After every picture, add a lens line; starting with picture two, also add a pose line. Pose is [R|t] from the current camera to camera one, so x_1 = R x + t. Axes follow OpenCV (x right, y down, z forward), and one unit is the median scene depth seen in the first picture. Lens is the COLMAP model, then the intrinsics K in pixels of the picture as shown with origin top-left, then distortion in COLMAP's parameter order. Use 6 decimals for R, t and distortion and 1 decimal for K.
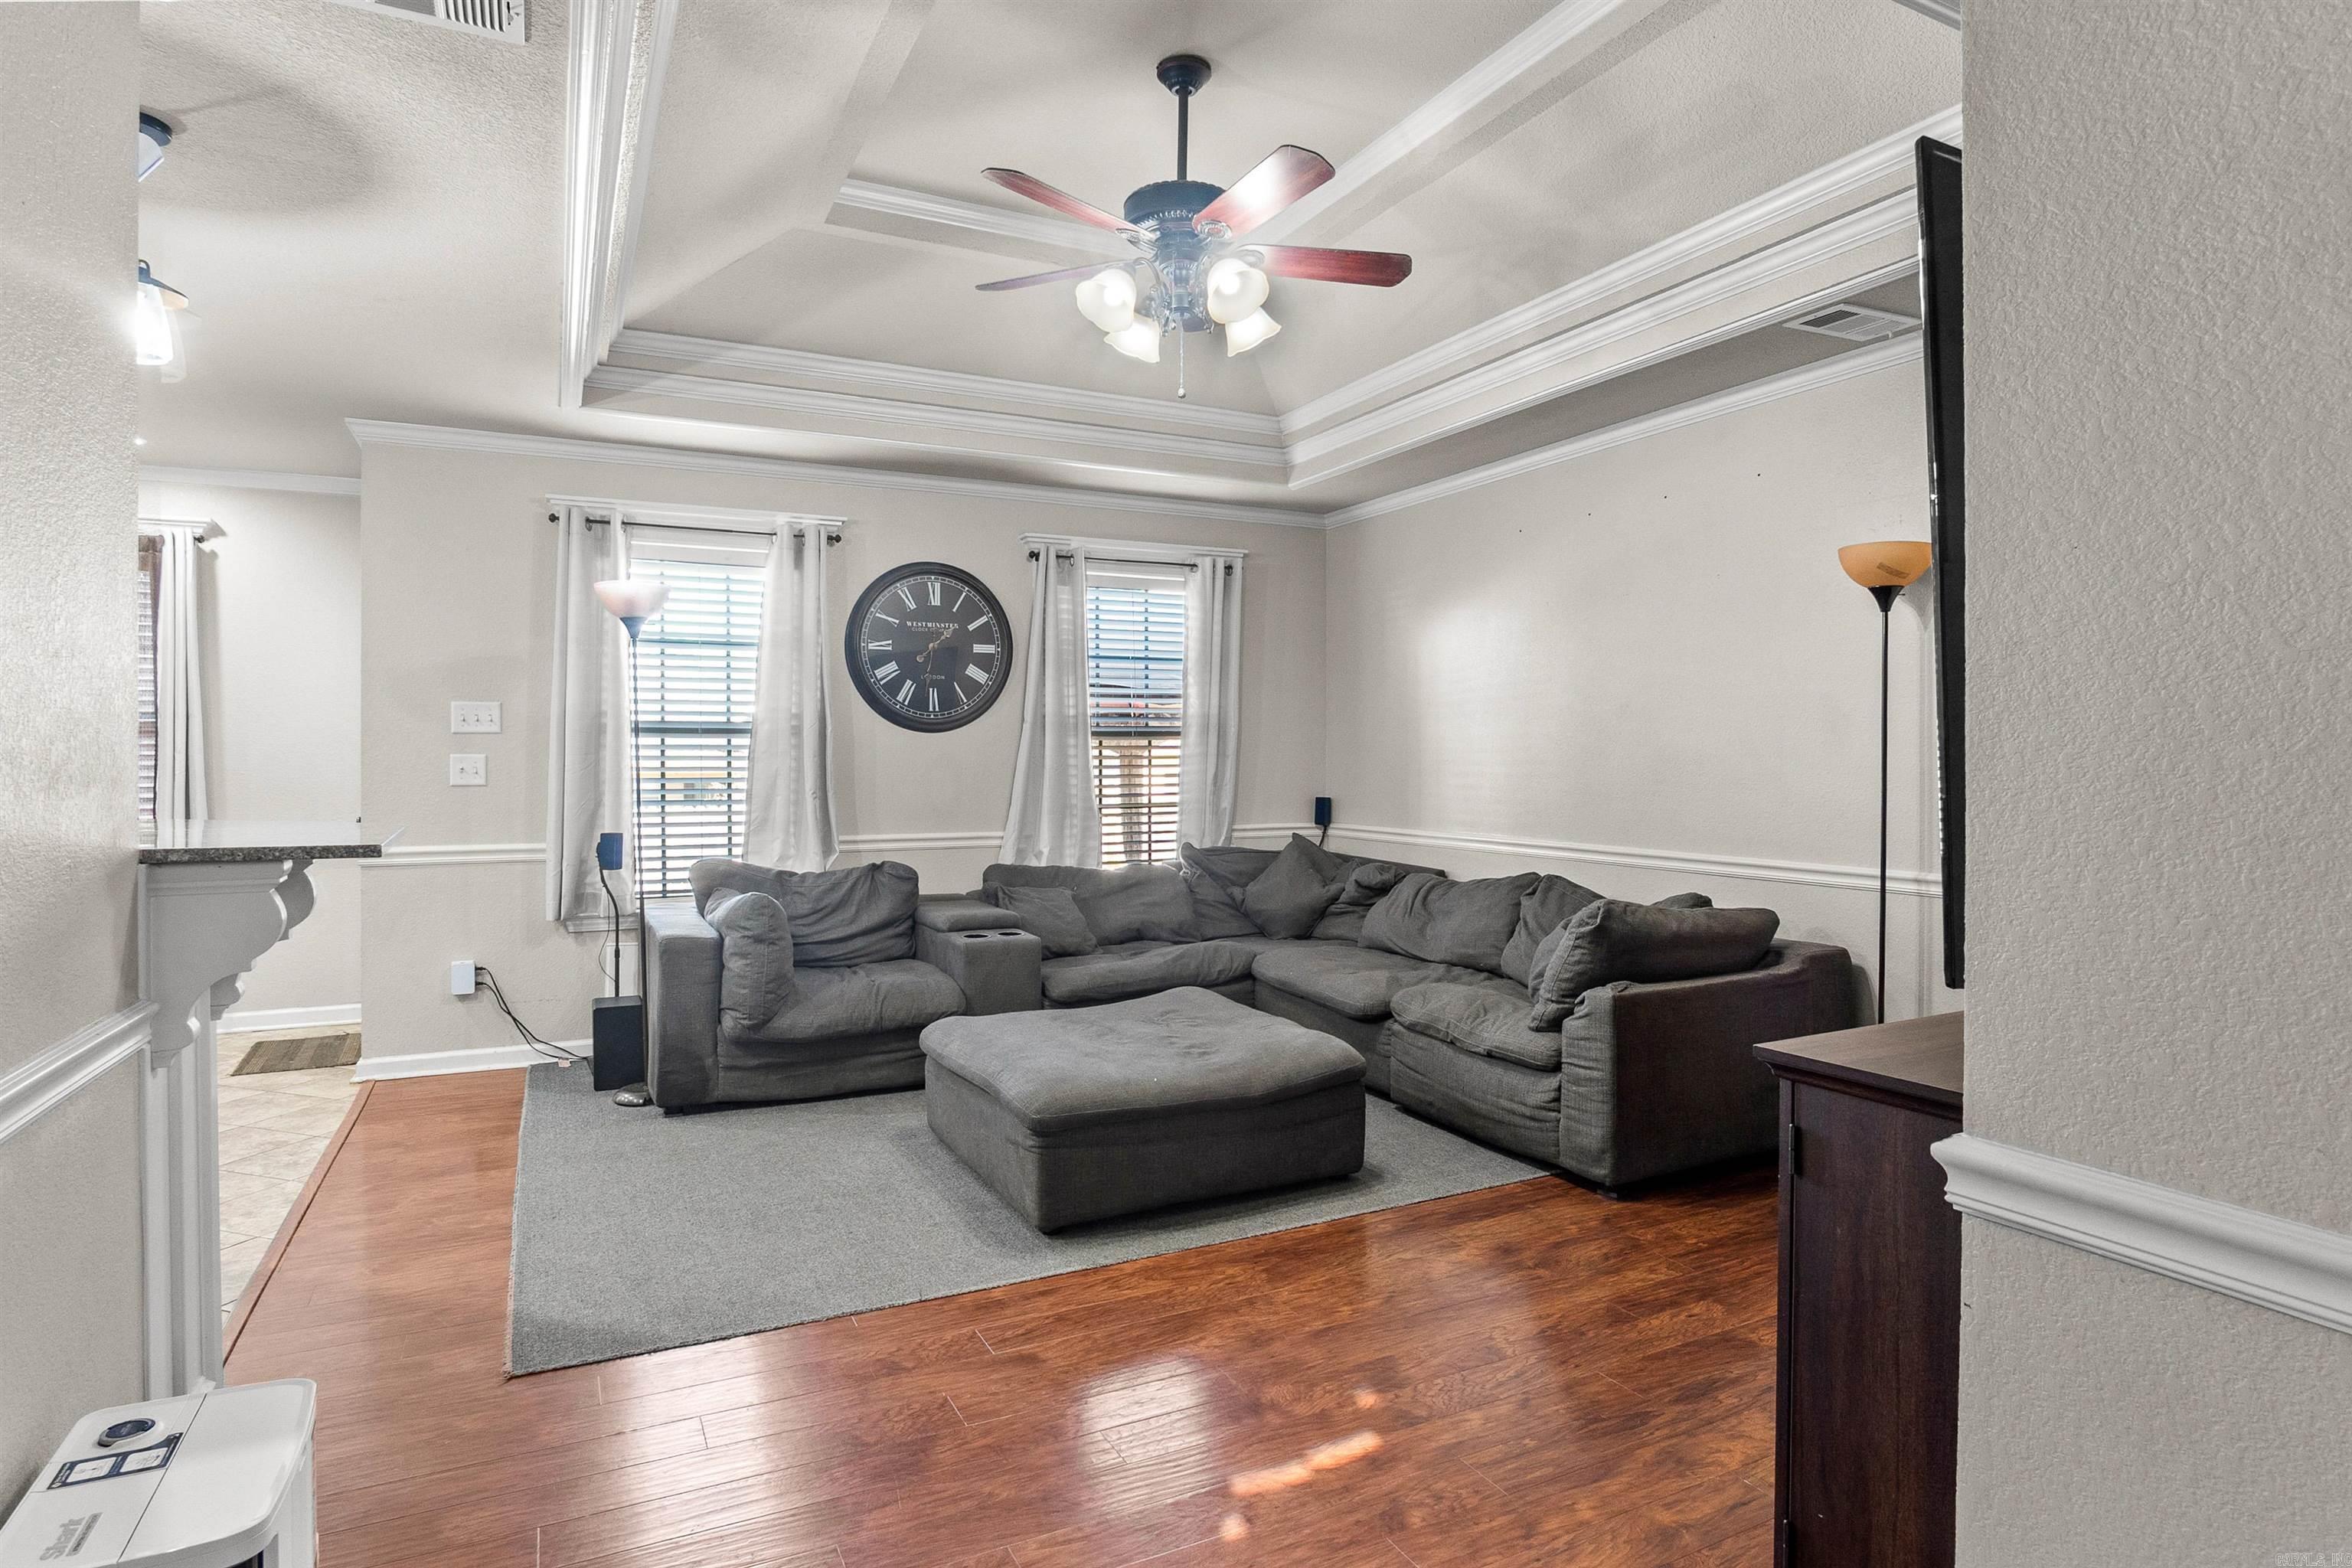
lens RADIAL K [[1267.0, 0, 1135.9], [0, 1267.0, 779.9], [0, 0, 1]] dist [-0.029505, 0.006813]
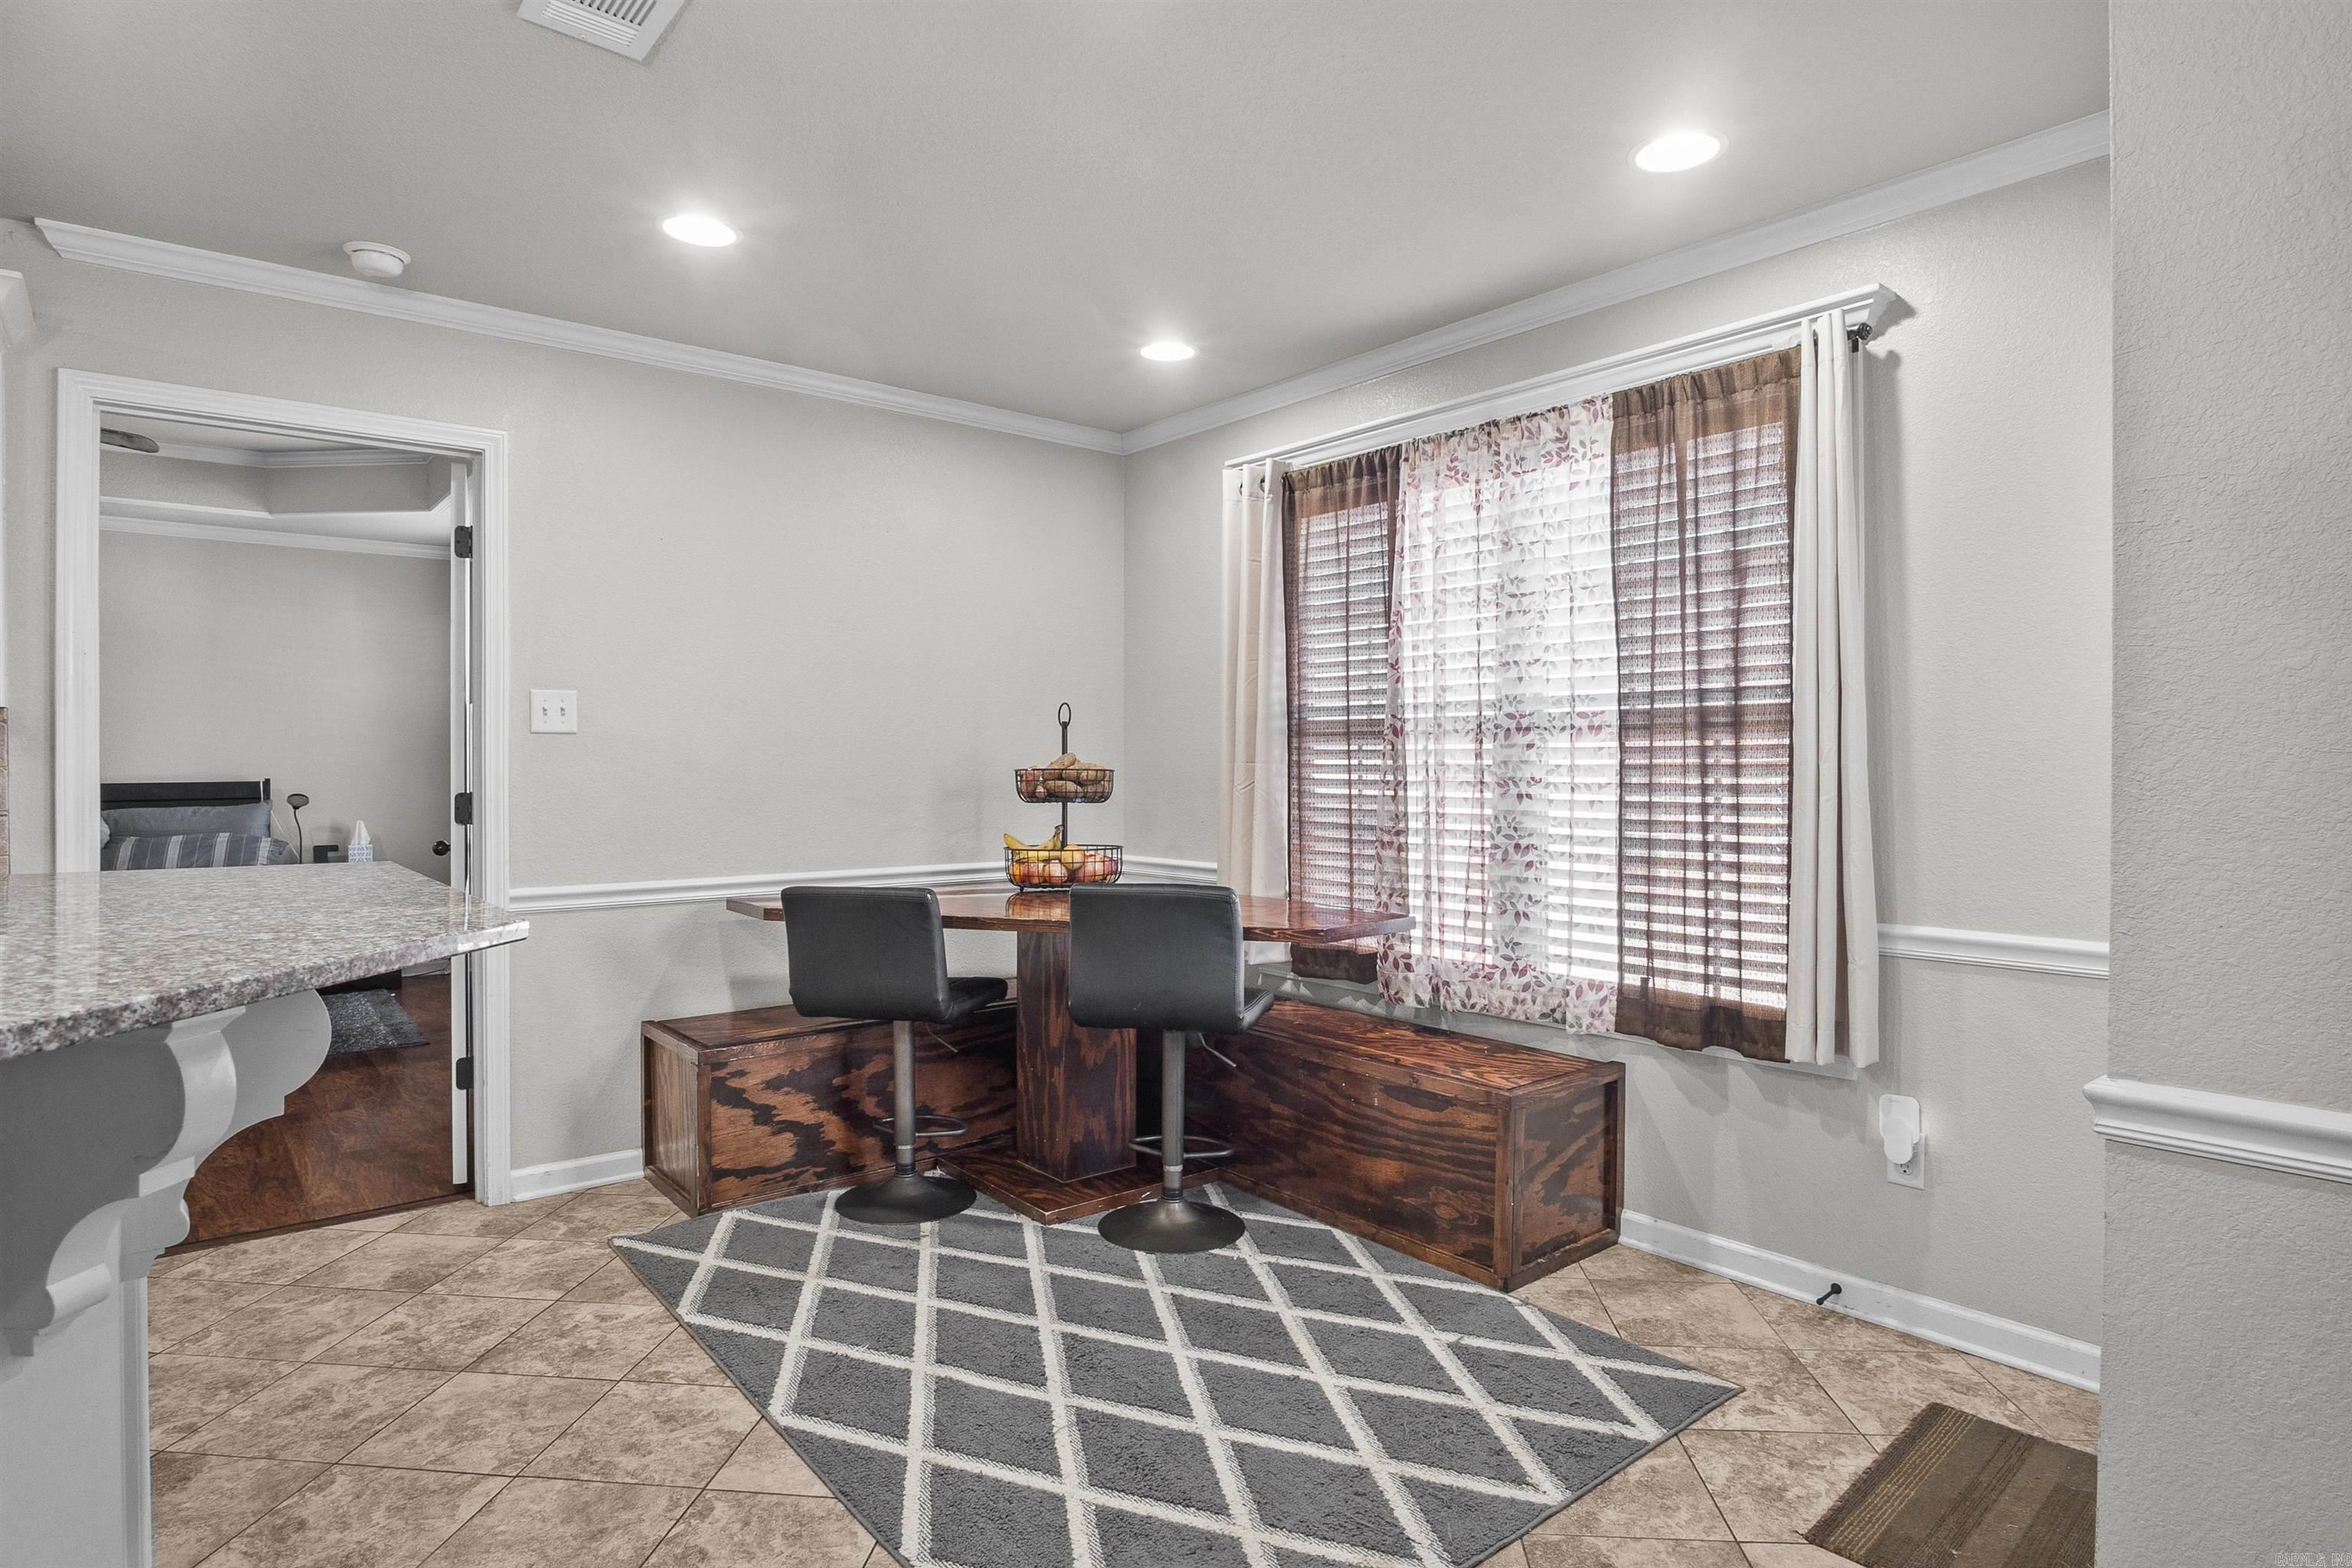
lens RADIAL K [[1267.0, 0, 1173.5], [0, 1267.0, 768.0], [0, 0, 1]] dist [-0.029505, 0.006813]
pose [[0.242360, 0.003573, -0.970180, -0.326016], [-0.016257, 0.999868, -0.000379, -0.013652], [0.970050, 0.015864, 0.242386, 0.606345]]
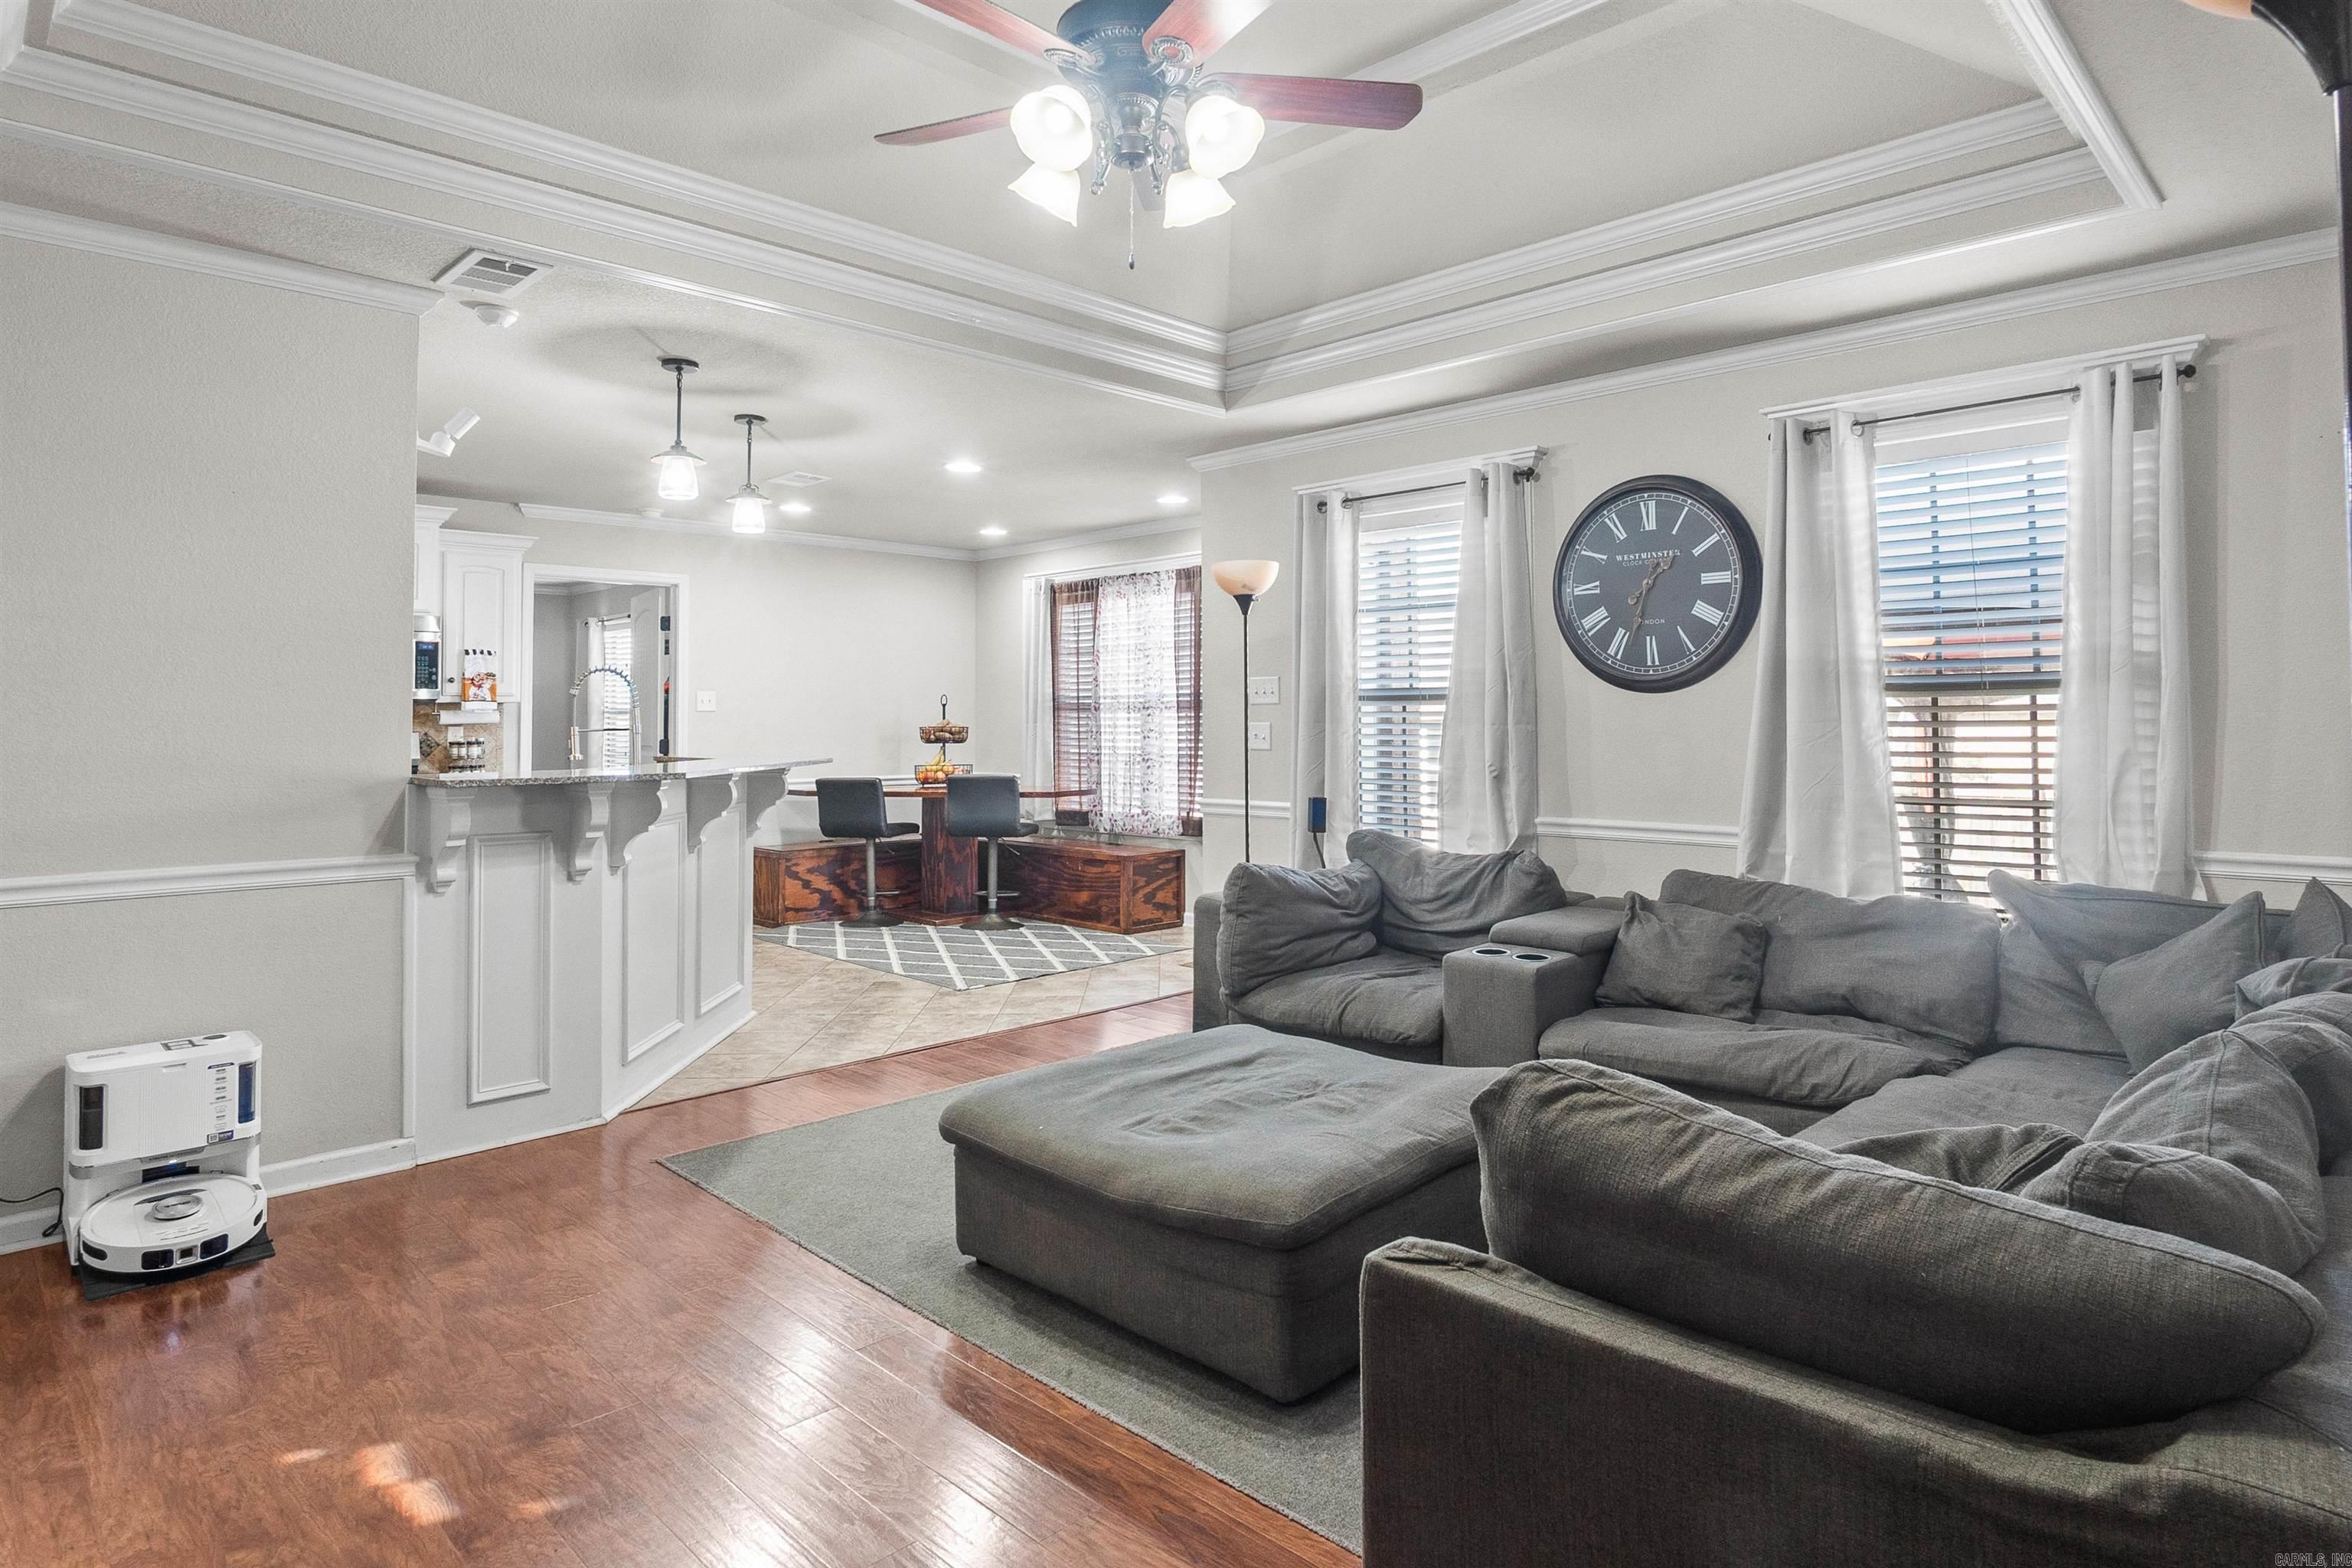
lens RADIAL K [[1267.0, 0, 1190.1], [0, 1267.0, 698.0], [0, 0, 1]] dist [-0.029505, 0.006813]
pose [[0.347943, -0.019381, -0.937315, 0.477045], [-0.010440, 0.999644, -0.024545, -0.012411], [0.937457, 0.018326, 0.347617, 0.470730]]
